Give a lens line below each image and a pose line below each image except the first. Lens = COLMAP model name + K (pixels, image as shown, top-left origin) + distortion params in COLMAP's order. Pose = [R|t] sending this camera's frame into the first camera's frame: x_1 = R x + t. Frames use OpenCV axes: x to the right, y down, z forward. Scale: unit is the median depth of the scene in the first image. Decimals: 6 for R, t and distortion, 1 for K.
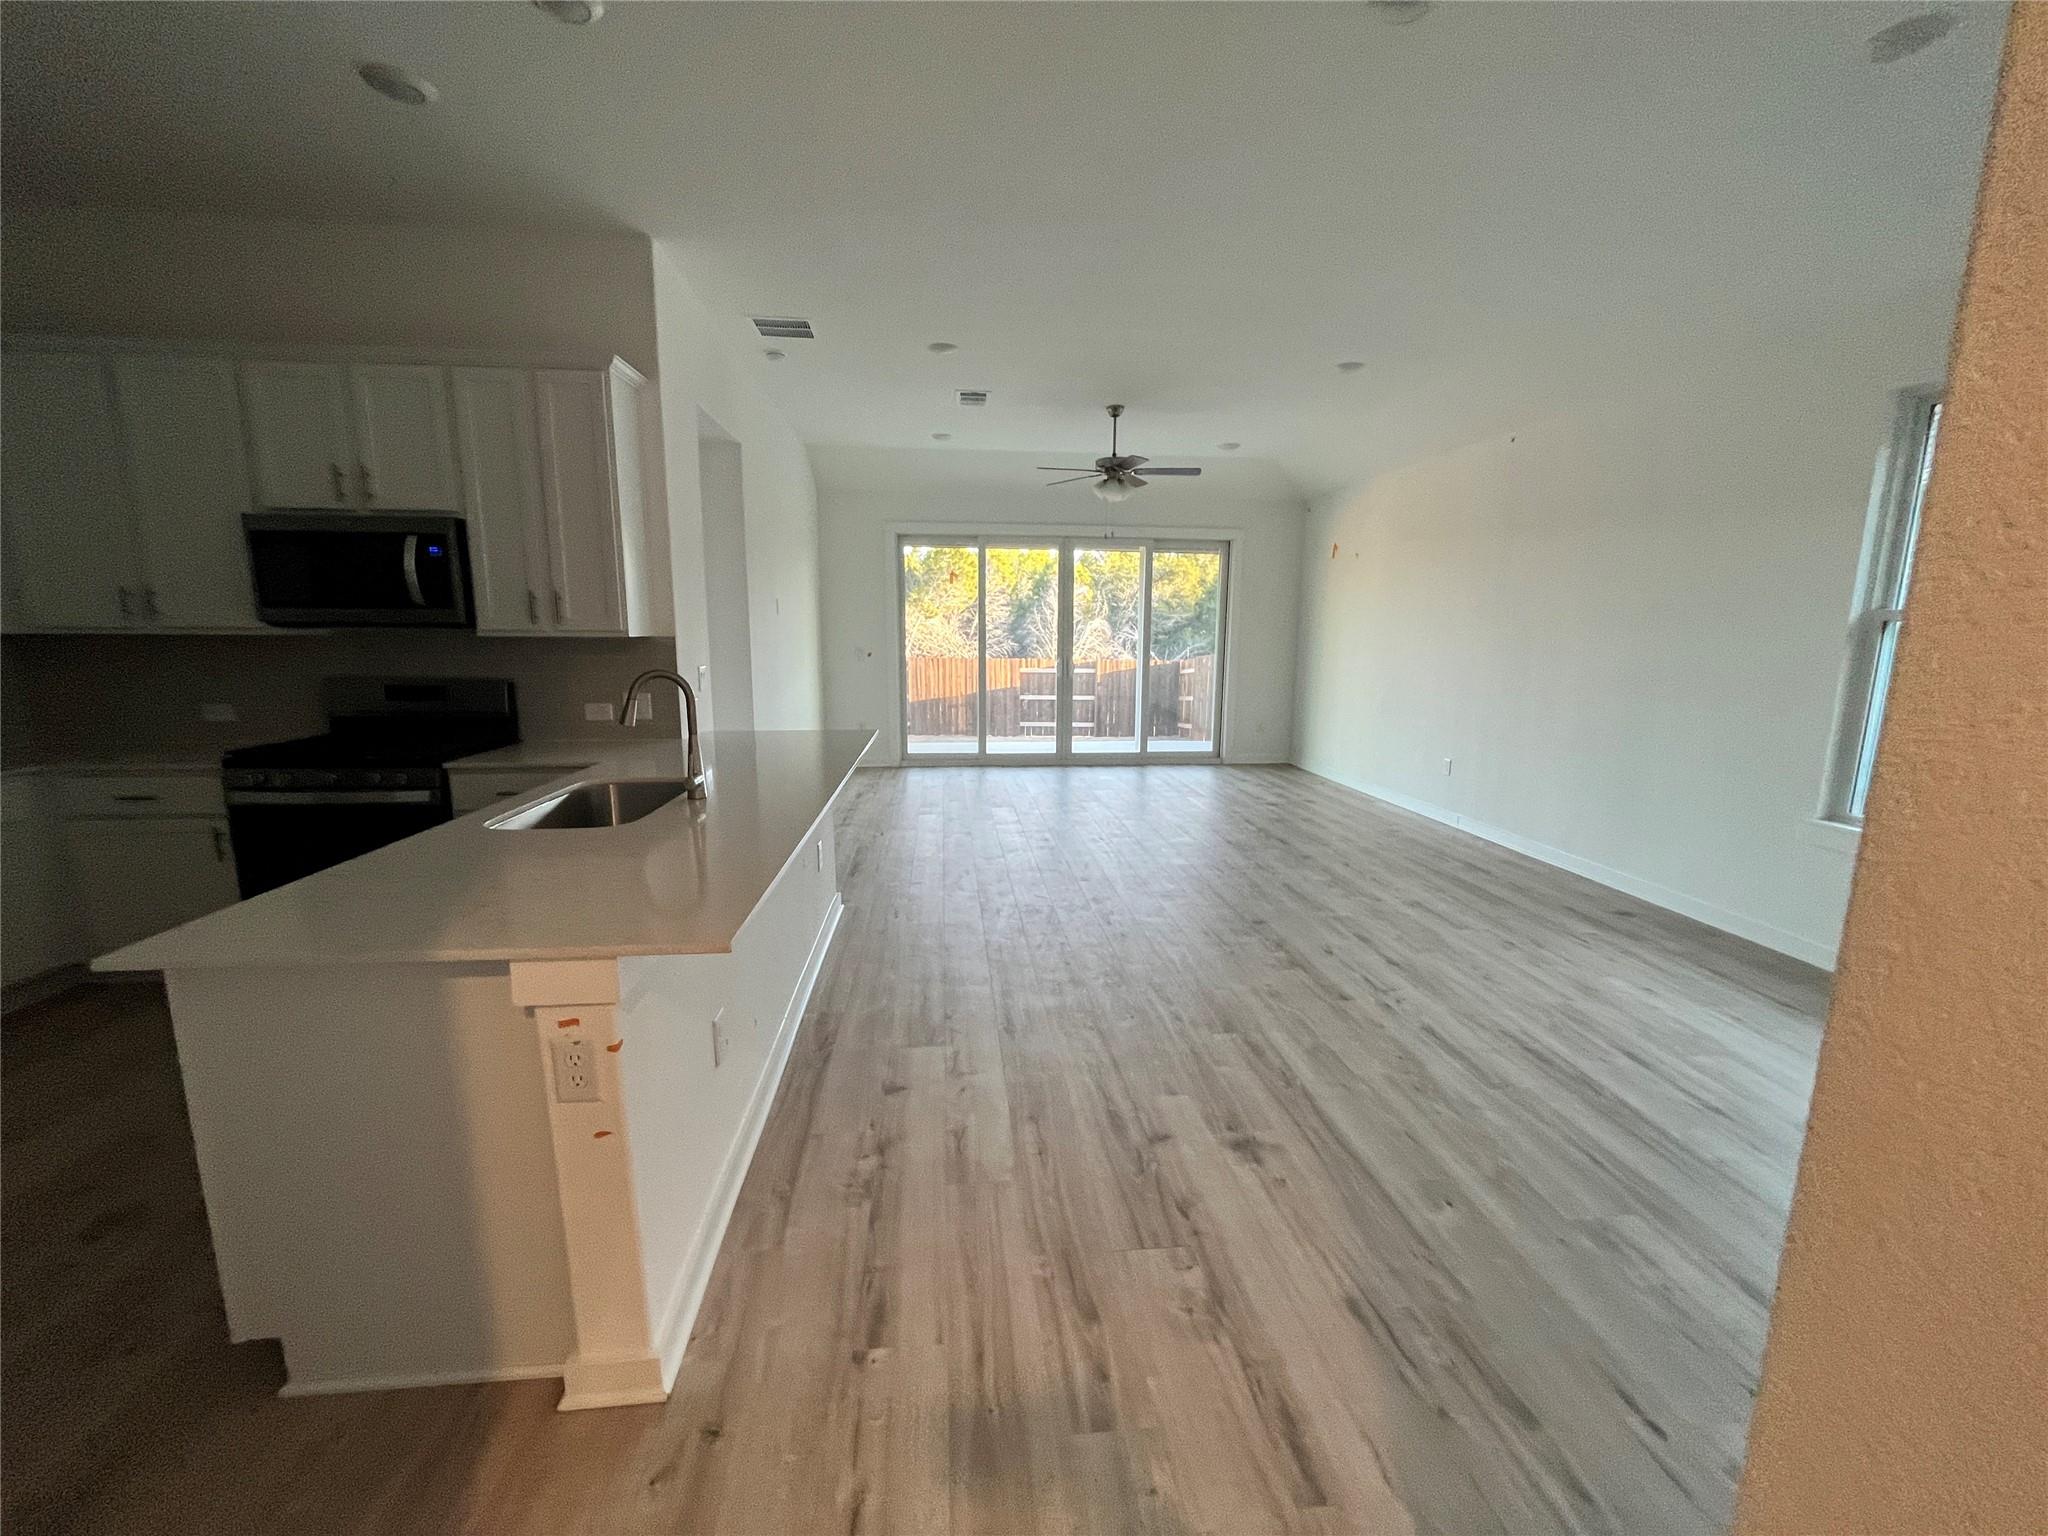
lens RADIAL K [[828.4, 0, 1029.5], [0, 828.4, 773.5], [0, 0, 1]] dist [-0.004553, 0.000096]
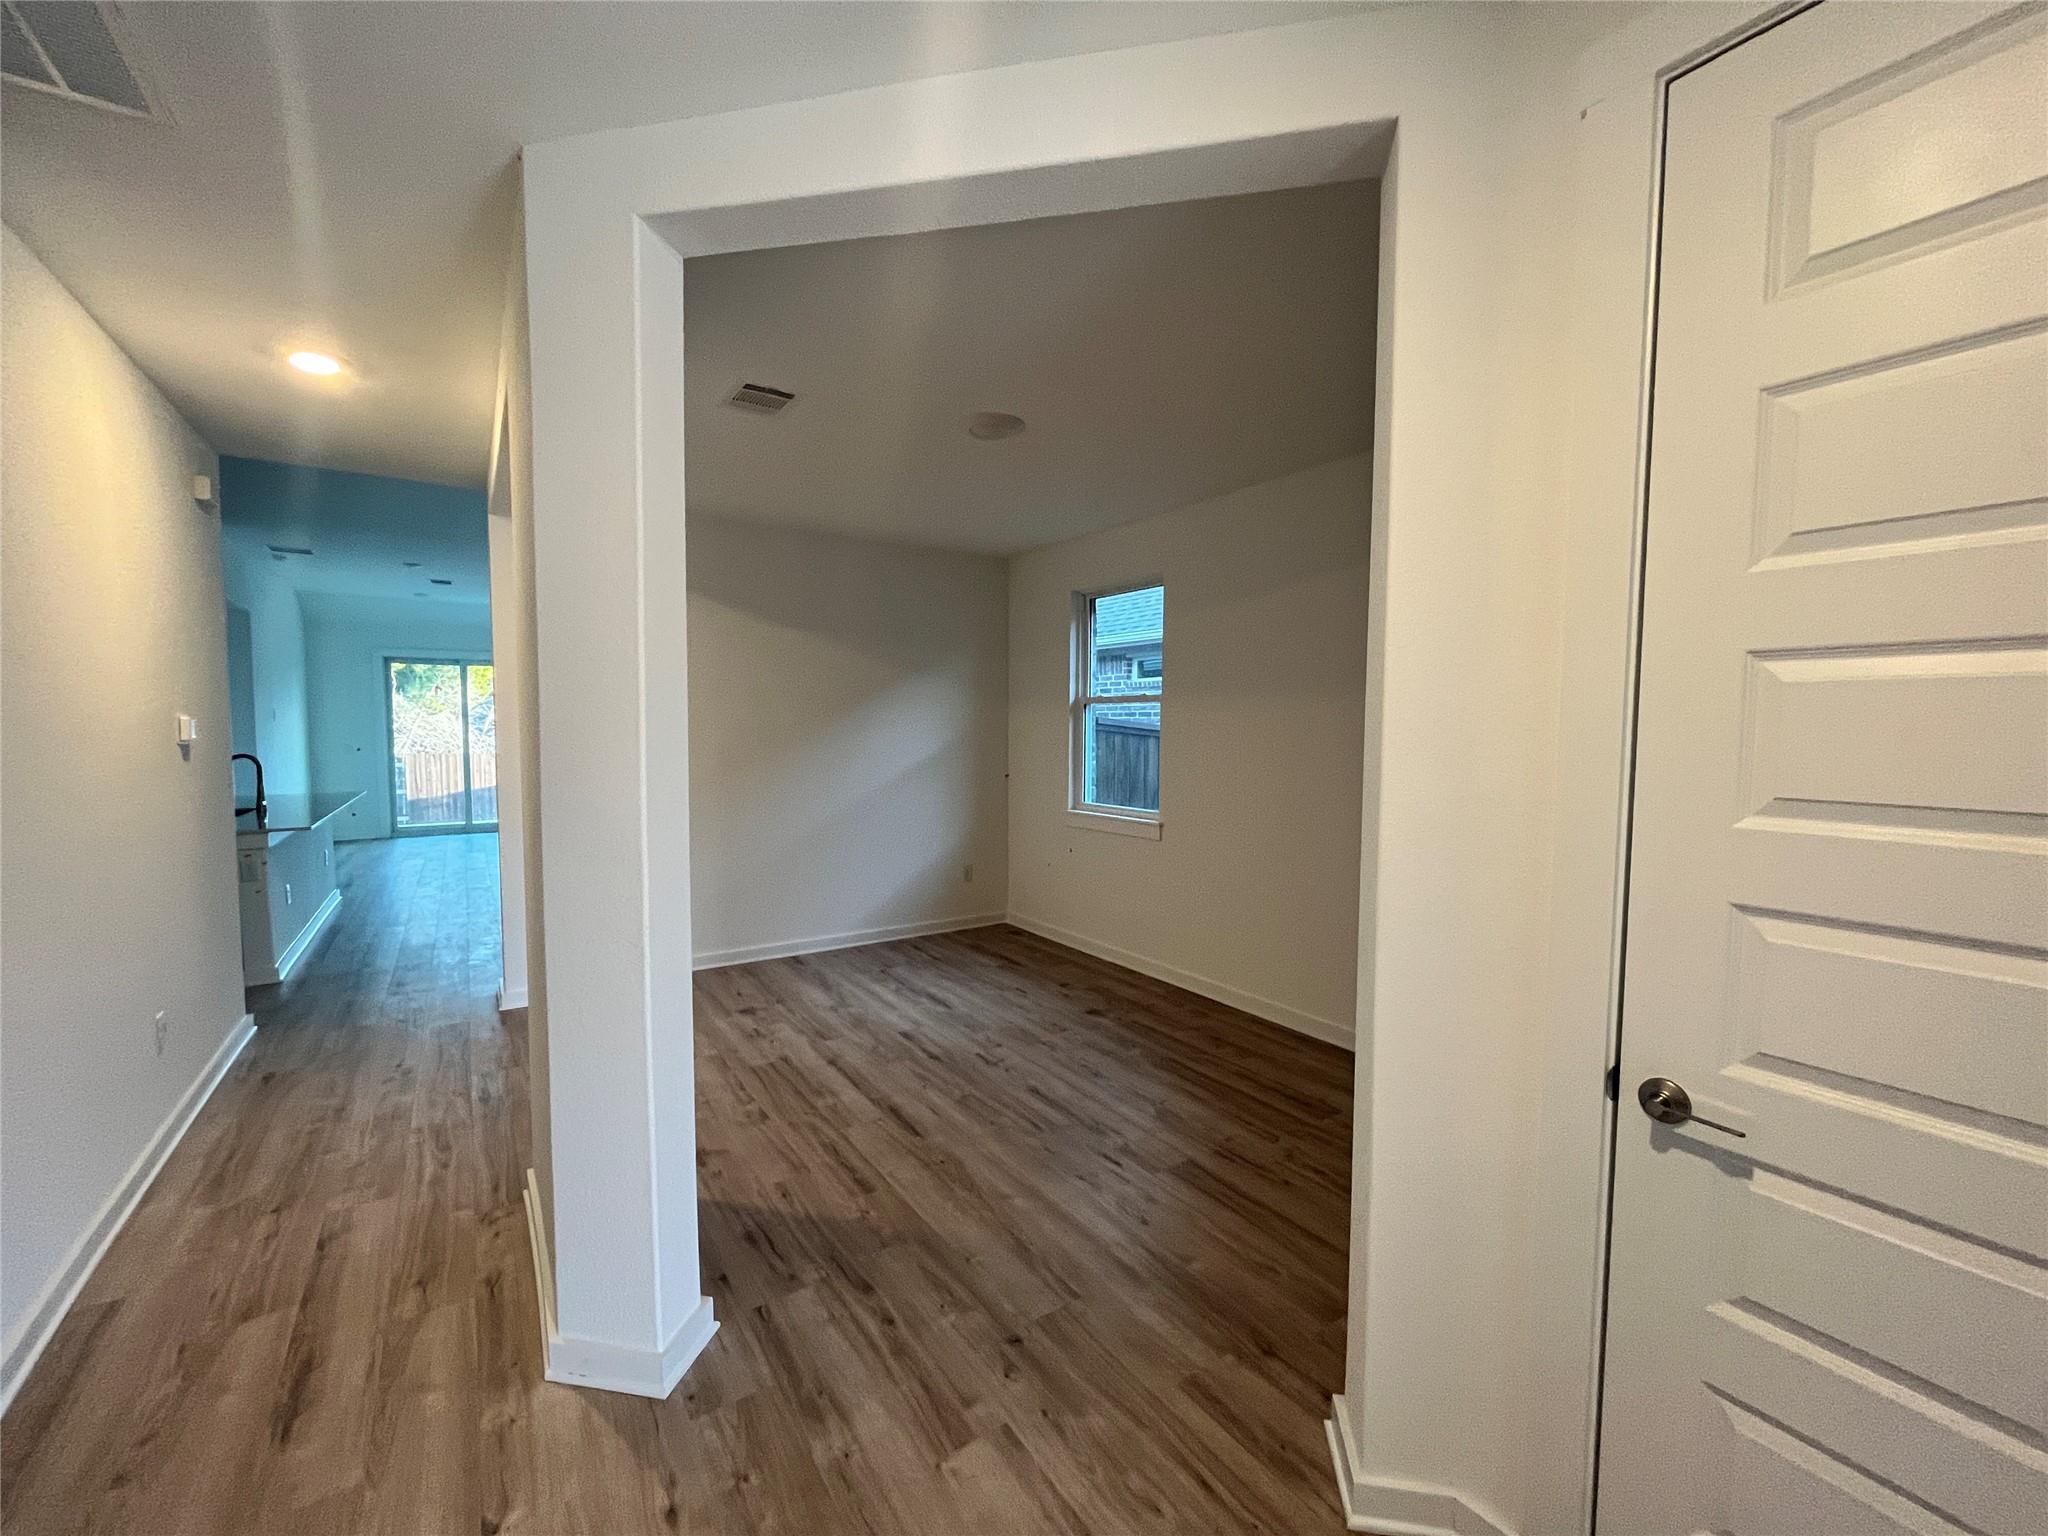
lens RADIAL K [[828.4, 0, 1018.2], [0, 828.4, 768.4], [0, 0, 1]] dist [-0.004553, 0.000096]
pose [[0.884182, -0.034389, 0.465875, 0.264965], [0.087032, 0.991953, -0.091954, 0.214330], [-0.458964, 0.121850, 0.880059, -1.379602]]
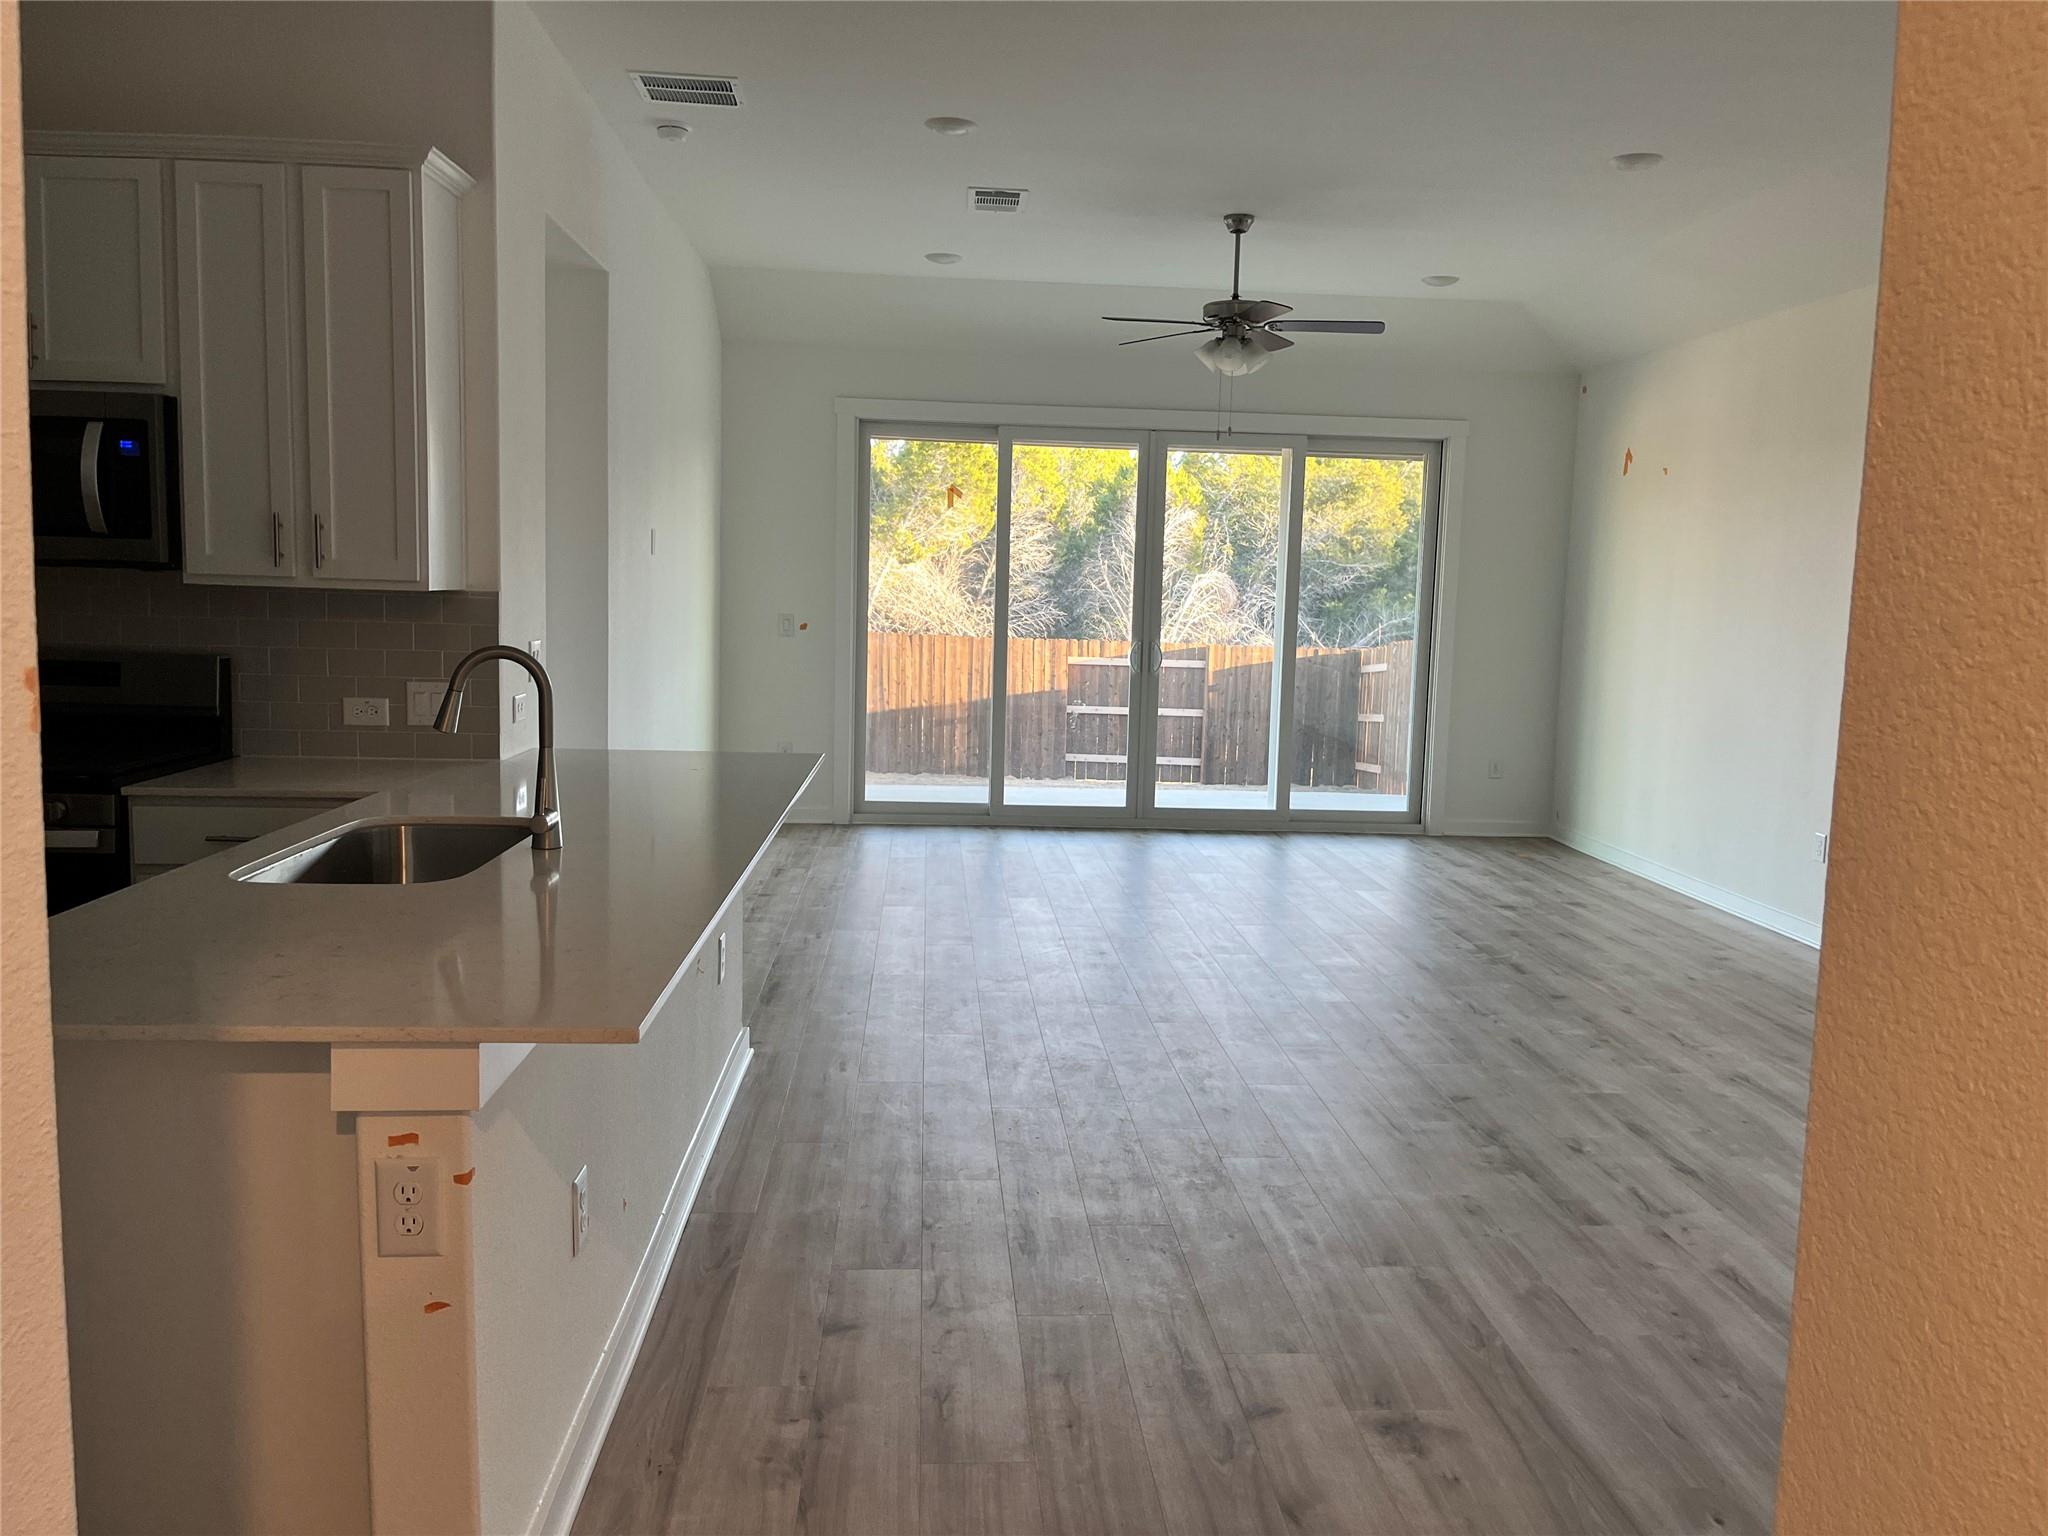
lens RADIAL K [[1546.9, 0, 1036.1], [0, 1546.9, 759.6], [0, 0, 1]] dist [0.037307, -0.051331]
pose [[0.999191, 0.025168, -0.031366, 0.007475], [-0.026984, 0.997901, -0.058871, 0.016321], [0.029819, 0.059670, 0.997773, -0.133573]]
